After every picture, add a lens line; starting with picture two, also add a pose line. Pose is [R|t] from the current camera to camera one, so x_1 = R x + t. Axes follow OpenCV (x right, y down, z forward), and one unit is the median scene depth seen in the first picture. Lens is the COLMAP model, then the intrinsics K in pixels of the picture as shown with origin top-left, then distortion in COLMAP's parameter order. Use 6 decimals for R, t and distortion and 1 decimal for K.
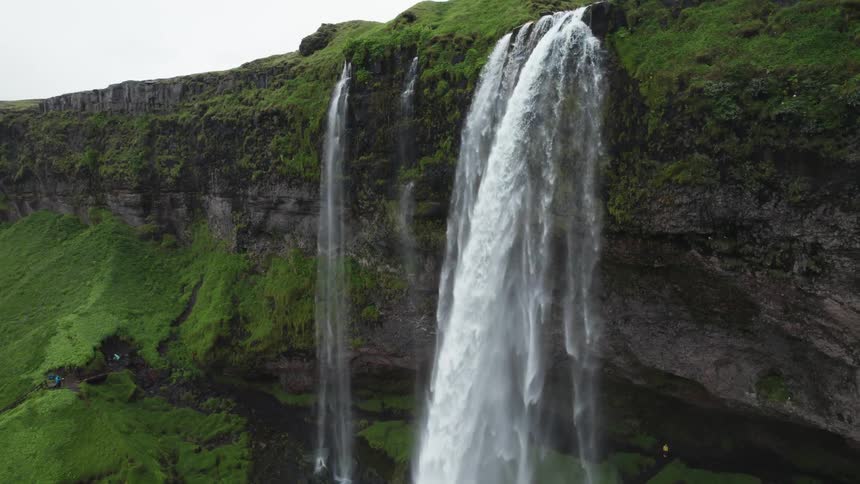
lens RADIAL K [[551.1, 0, 429.9], [0, 551.1, 245.9], [0, 0, 1]] dist [-0.085228, 0.070390]
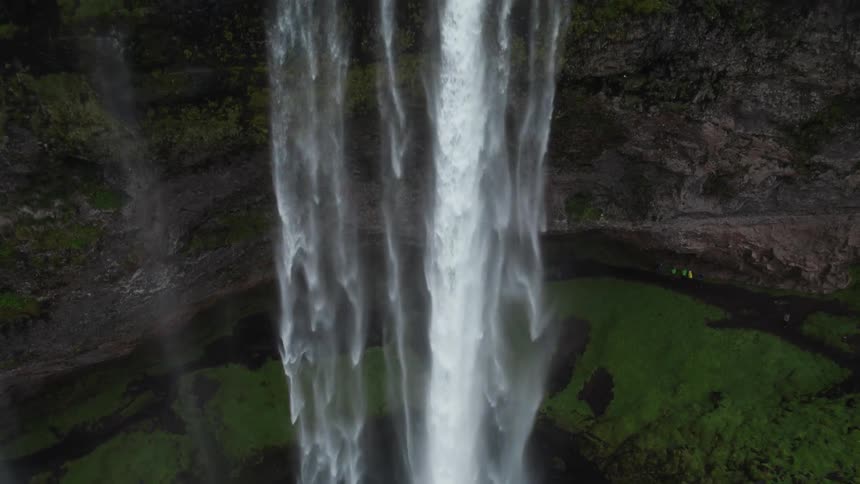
lens RADIAL K [[551.1, 0, 429.9], [0, 551.1, 245.9], [0, 0, 1]] dist [-0.085228, 0.070390]
pose [[0.563069, -0.370294, 0.738806, -0.230596], [0.111427, 0.919850, 0.376112, -0.071111], [-0.818863, -0.129454, 0.559200, 0.406462]]
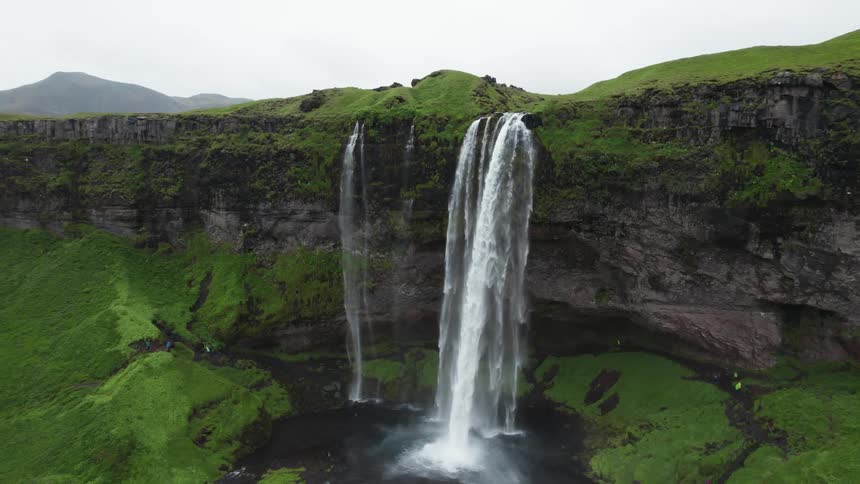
lens RADIAL K [[551.1, 0, 429.9], [0, 551.1, 245.9], [0, 0, 1]] dist [-0.085228, 0.070390]
pose [[0.926527, -0.030184, 0.375015, -0.497663], [0.044088, 0.998620, -0.028548, 0.062868], [-0.373636, 0.042984, 0.926579, -0.466325]]
